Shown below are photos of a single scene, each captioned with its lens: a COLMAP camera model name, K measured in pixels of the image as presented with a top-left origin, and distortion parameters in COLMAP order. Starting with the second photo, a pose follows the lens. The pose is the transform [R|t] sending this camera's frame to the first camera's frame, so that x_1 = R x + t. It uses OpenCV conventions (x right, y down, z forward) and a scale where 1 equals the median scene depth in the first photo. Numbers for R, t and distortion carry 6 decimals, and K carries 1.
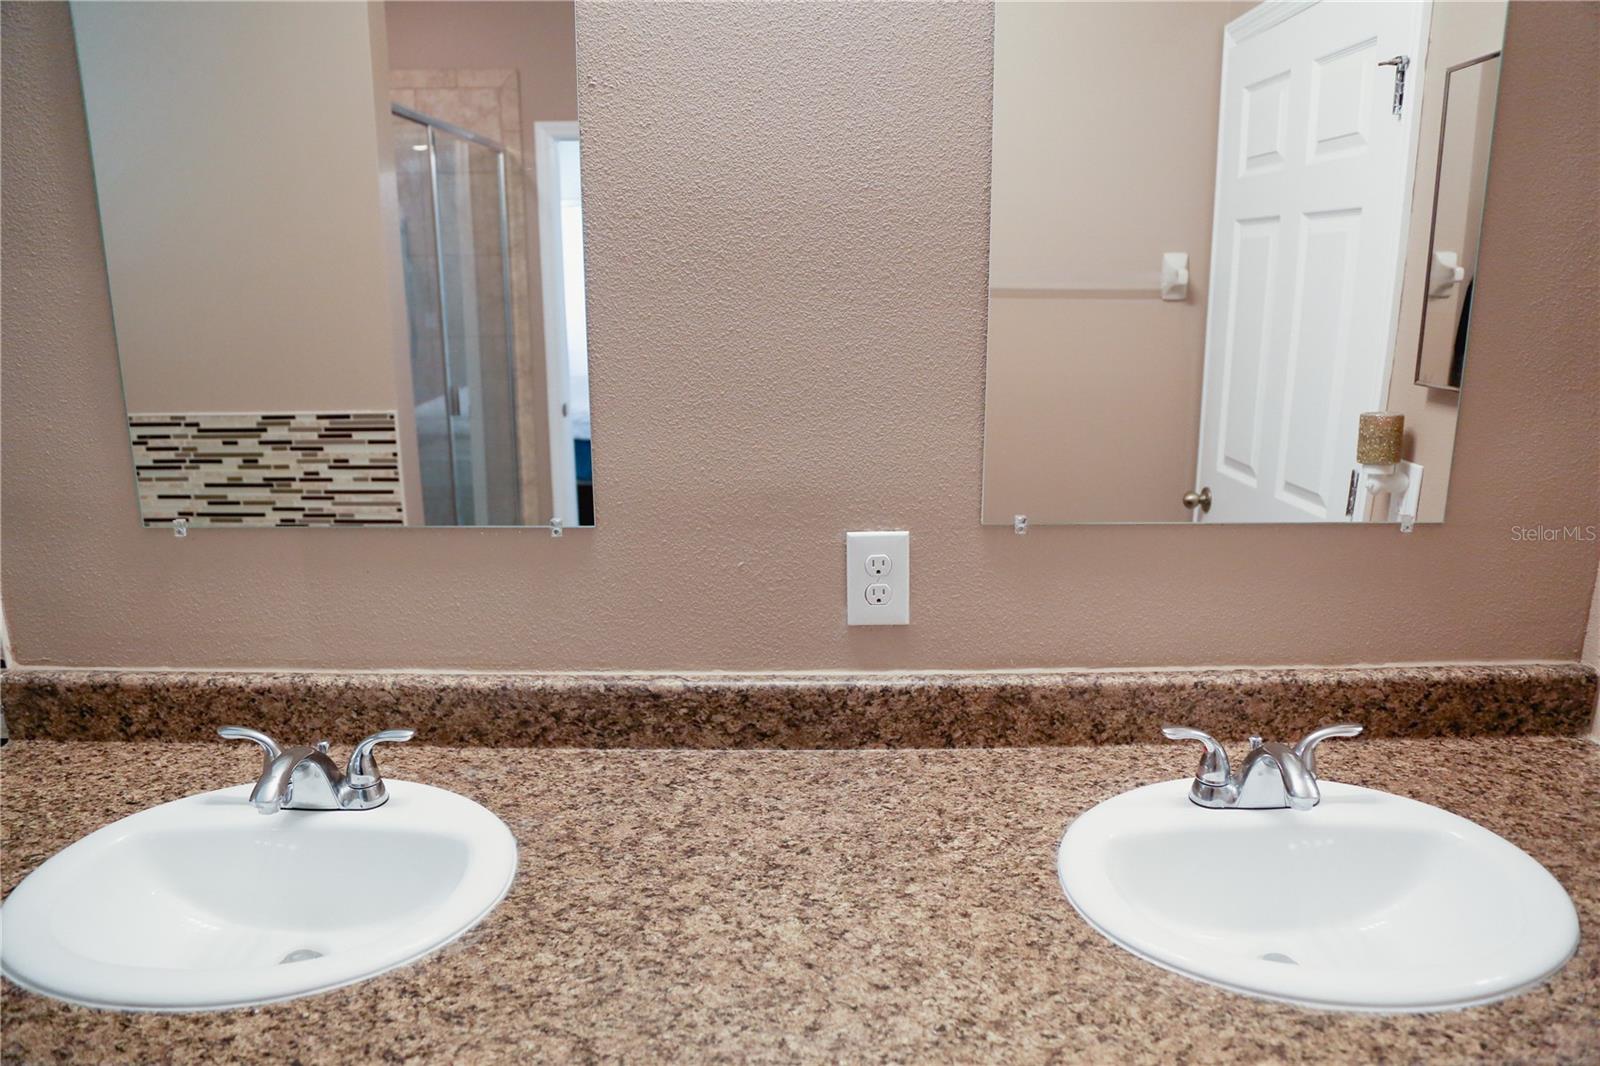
lens RADIAL K [[1092.7, 0, 819.1], [0, 1092.7, 531.3], [0, 0, 1]] dist [-0.128832, 0.078571]
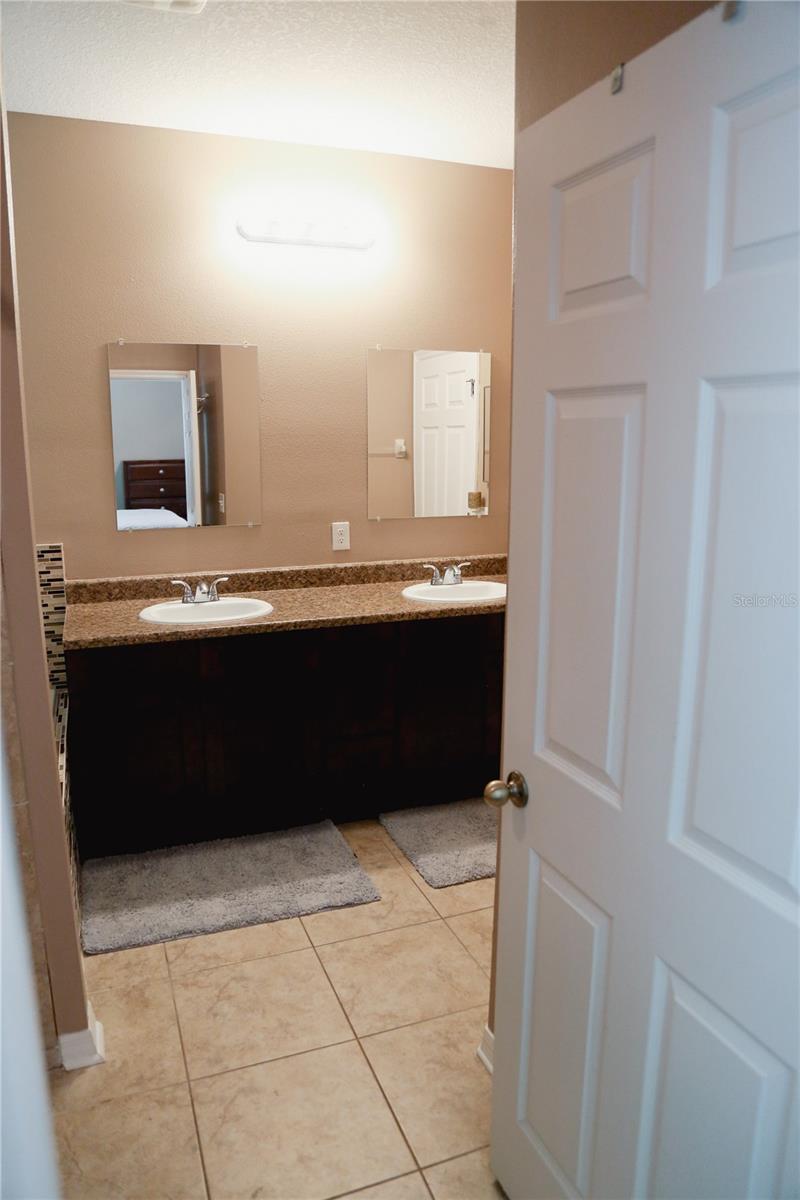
lens RADIAL K [[819.5, 0, 400.0], [0, 819.5, 600.0], [0, 0, 1]] dist [-0.128832, 0.078571]
pose [[0.936472, -0.066348, 0.344410, -0.688040], [0.081061, 0.996302, -0.028480, 0.337014], [-0.341247, 0.054589, 0.938387, -1.529687]]
